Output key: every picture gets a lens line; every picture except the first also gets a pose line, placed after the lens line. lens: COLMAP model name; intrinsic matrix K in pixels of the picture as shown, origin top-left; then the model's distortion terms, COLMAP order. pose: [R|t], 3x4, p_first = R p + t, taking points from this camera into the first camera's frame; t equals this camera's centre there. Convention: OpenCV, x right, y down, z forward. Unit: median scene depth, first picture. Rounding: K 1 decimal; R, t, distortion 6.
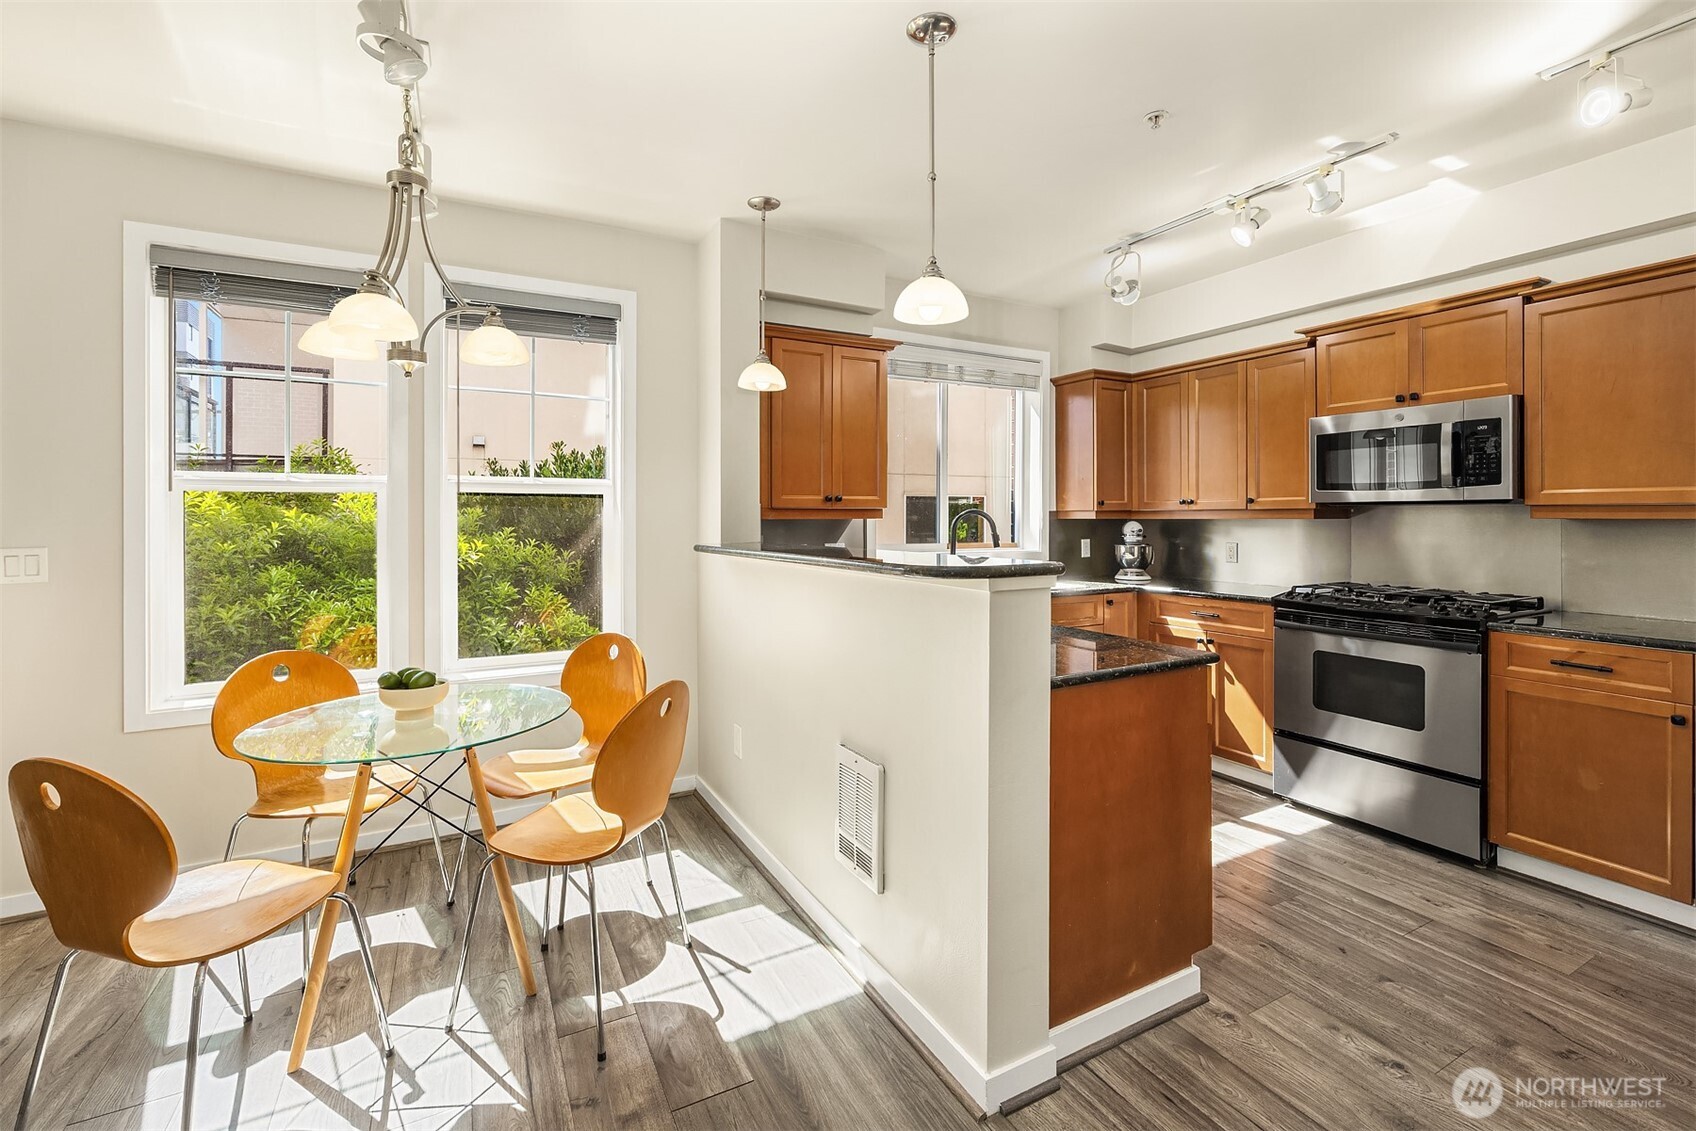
lens RADIAL K [[738.7, 0, 855.1], [0, 738.7, 514.0], [0, 0, 1]] dist [0.001806, 0.002559]
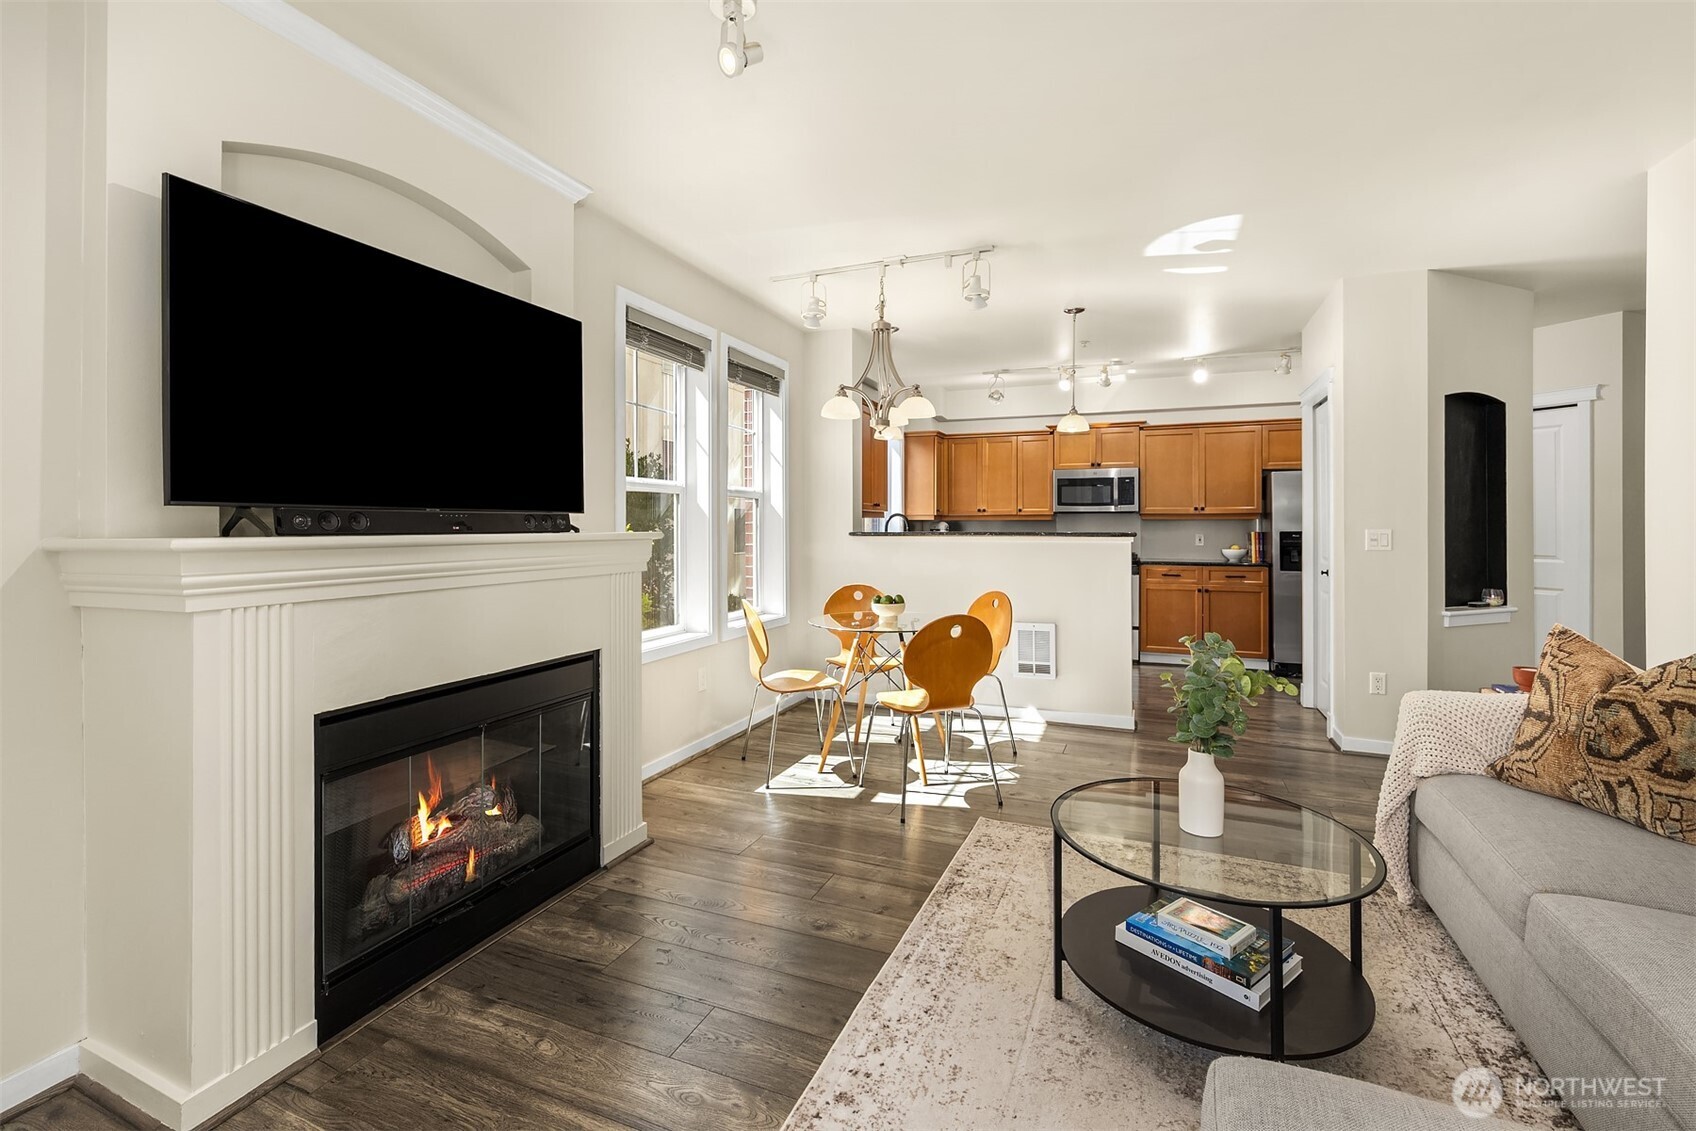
lens RADIAL K [[738.7, 0, 862.9], [0, 738.7, 515.2], [0, 0, 1]] dist [0.001806, 0.002559]
pose [[0.765498, 0.011728, 0.643331, -1.345265], [-0.002241, 0.999876, -0.015561, 0.032462], [-0.643434, 0.010471, 0.765430, -0.261974]]
